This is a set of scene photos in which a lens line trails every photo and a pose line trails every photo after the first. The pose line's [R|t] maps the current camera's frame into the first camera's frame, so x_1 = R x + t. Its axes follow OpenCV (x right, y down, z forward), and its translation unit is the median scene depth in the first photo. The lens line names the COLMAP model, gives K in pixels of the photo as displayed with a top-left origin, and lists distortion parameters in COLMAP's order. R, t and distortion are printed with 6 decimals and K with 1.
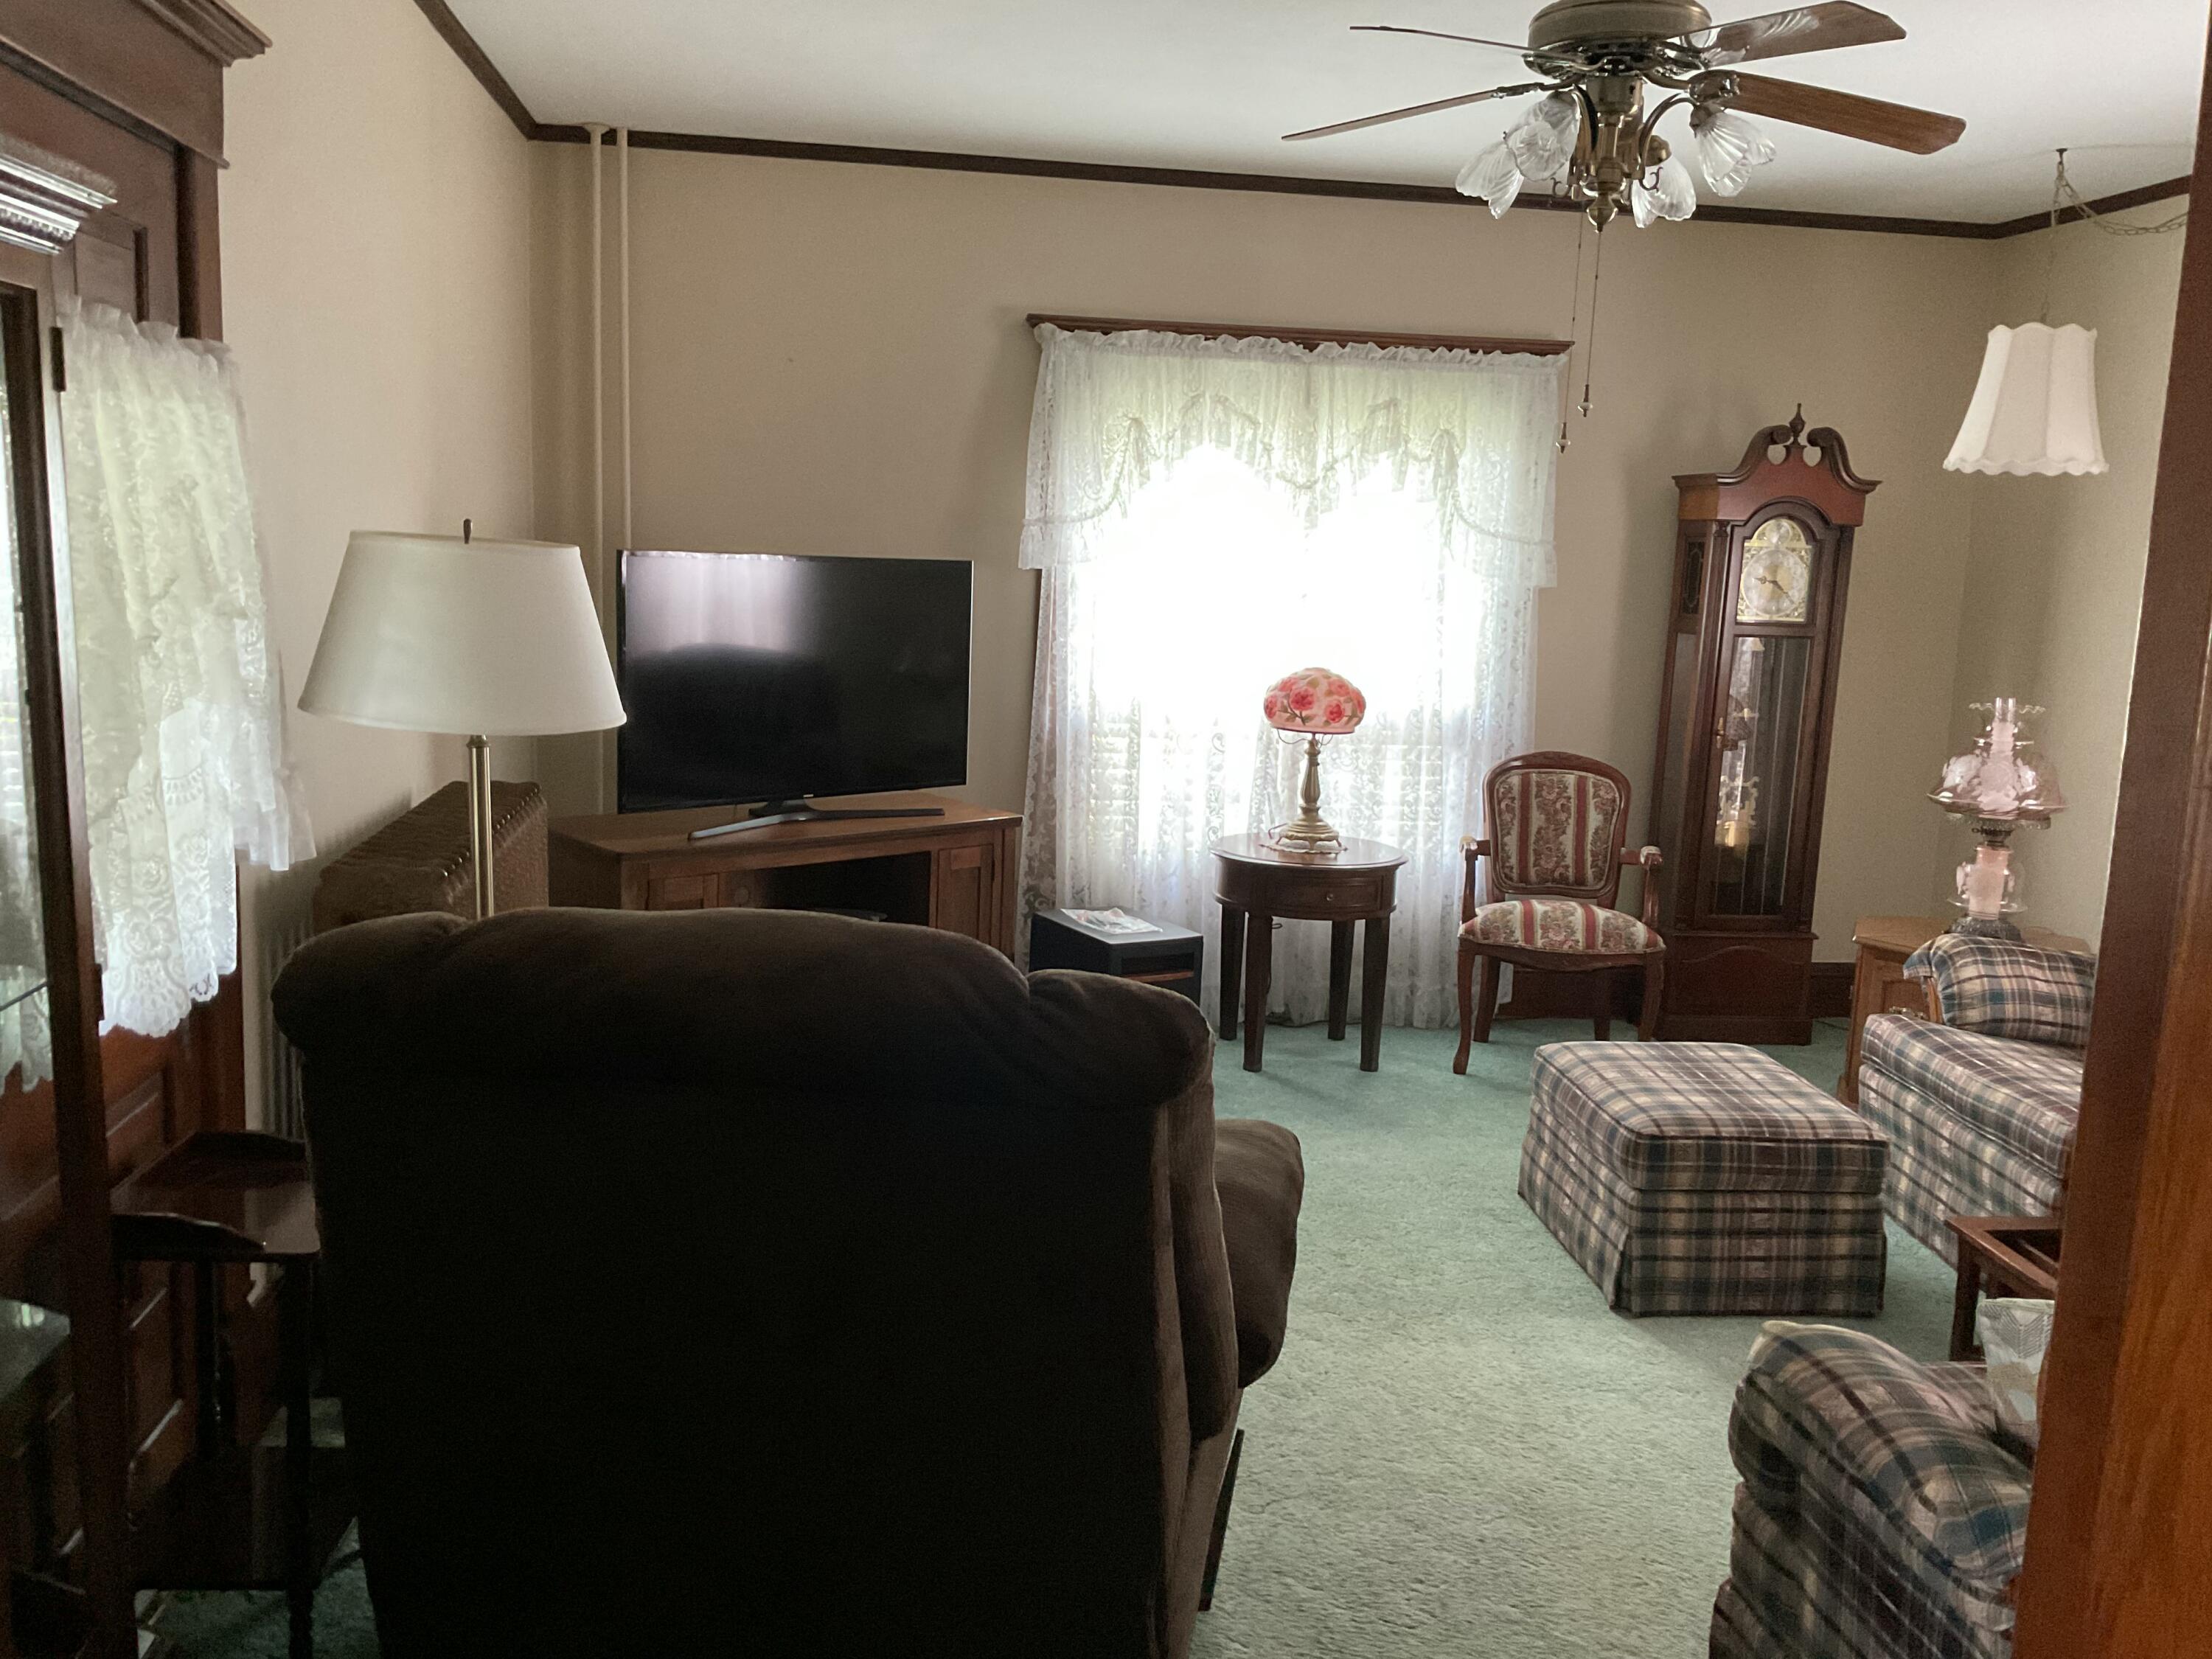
lens RADIAL K [[1843.9, 0, 1068.5], [0, 1843.9, 846.8], [0, 0, 1]] dist [0.076457, -0.147169]
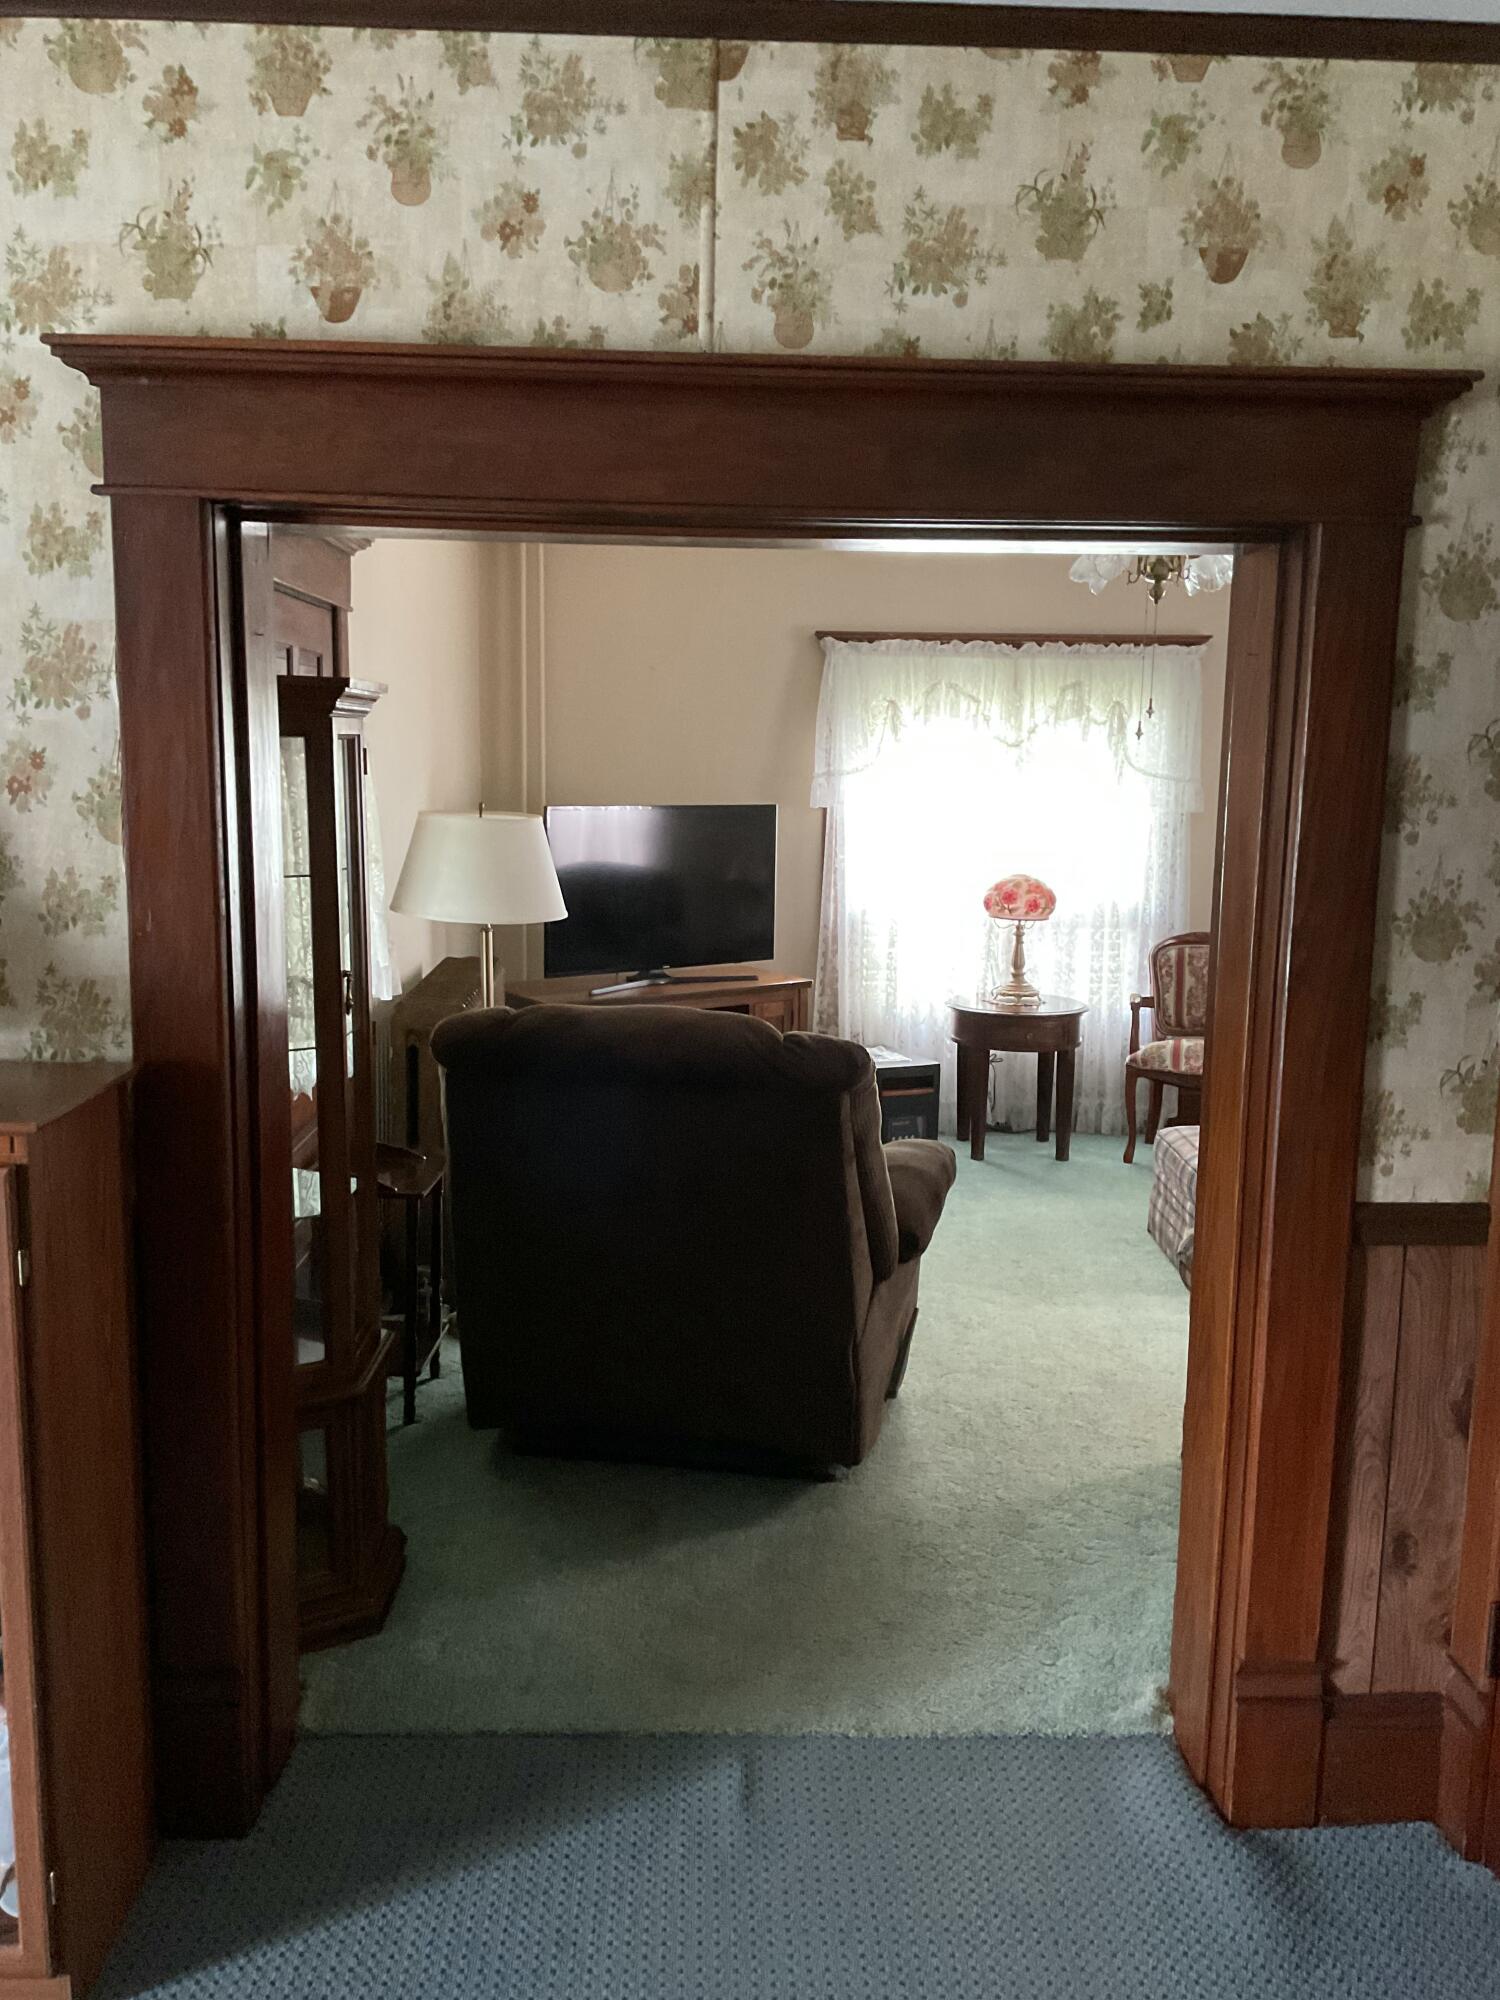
lens RADIAL K [[1667.2, 0, 709.3], [0, 1667.2, 1011.2], [0, 0, 1]] dist [0.076457, -0.147169]
pose [[0.994475, -0.006814, -0.104753, 0.030575], [0.005494, 0.999902, -0.012888, 0.023056], [0.104831, 0.012241, 0.994415, -0.295331]]
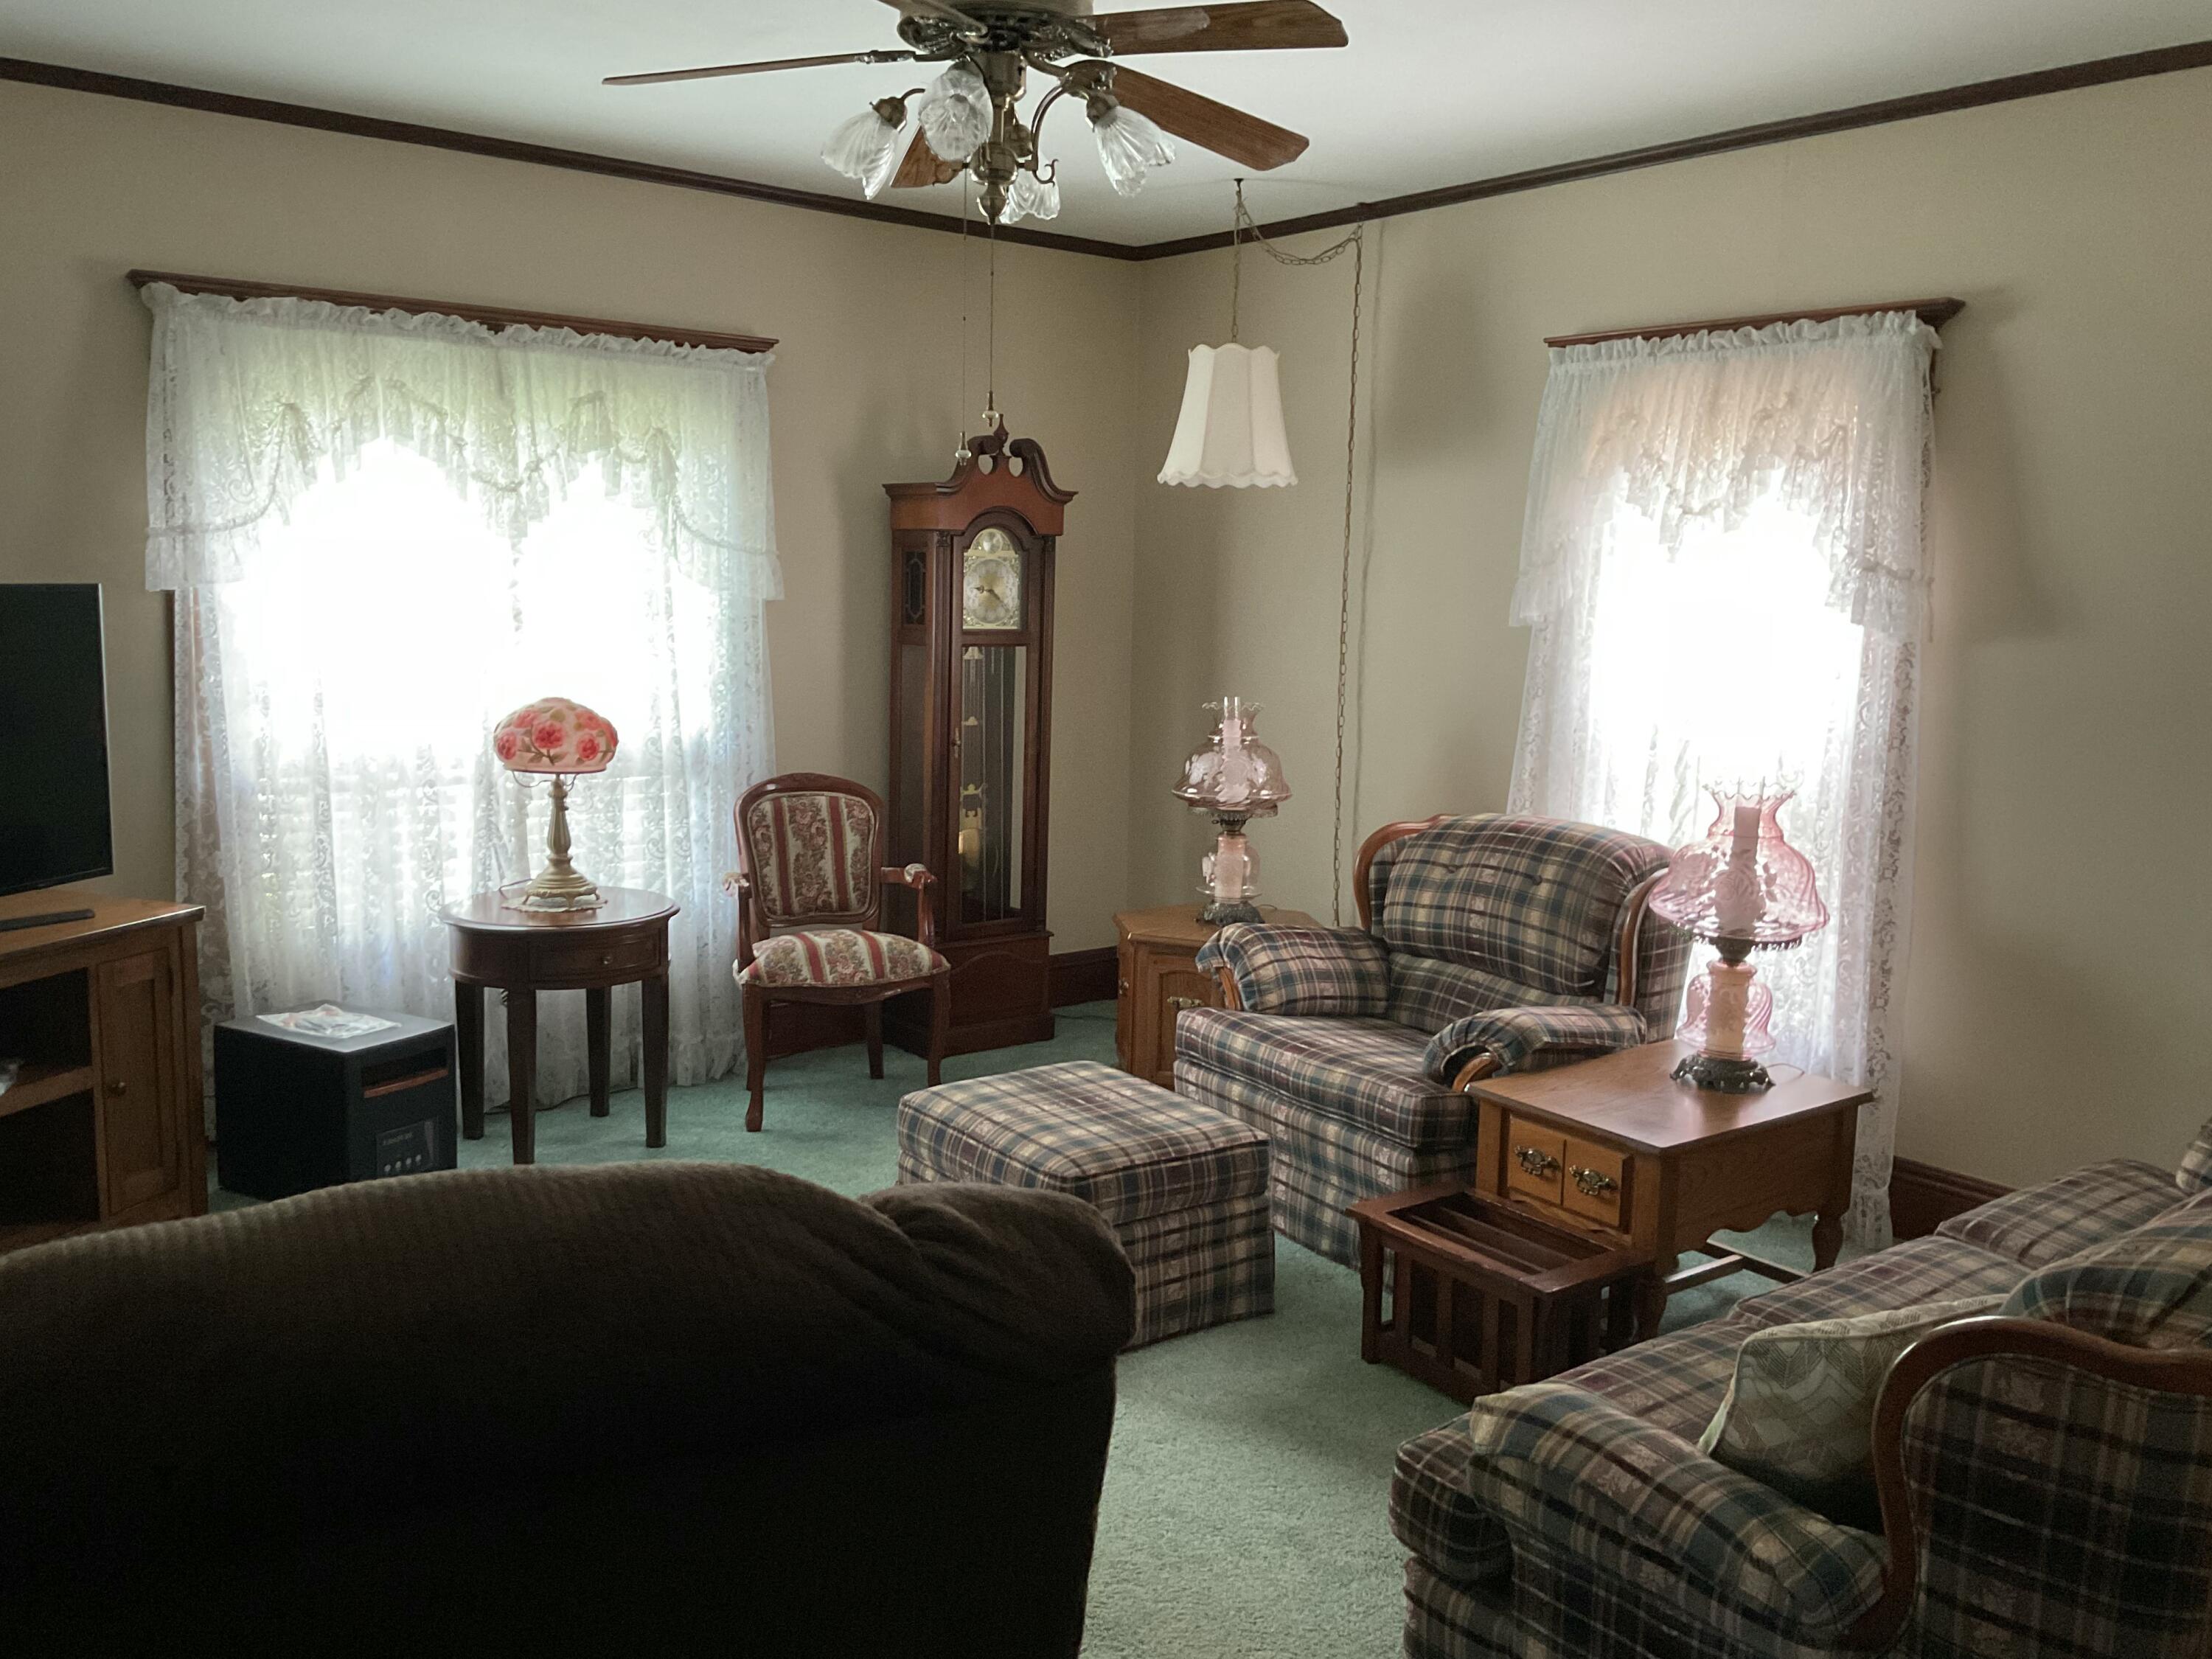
lens RADIAL K [[1843.9, 0, 1127.4], [0, 1843.9, 843.2], [0, 0, 1]] dist [0.076457, -0.147169]
pose [[0.848178, -0.093287, 0.521433, -0.099384], [0.093637, 0.995273, 0.025747, -0.026401], [-0.521370, 0.026988, 0.852904, 0.117172]]
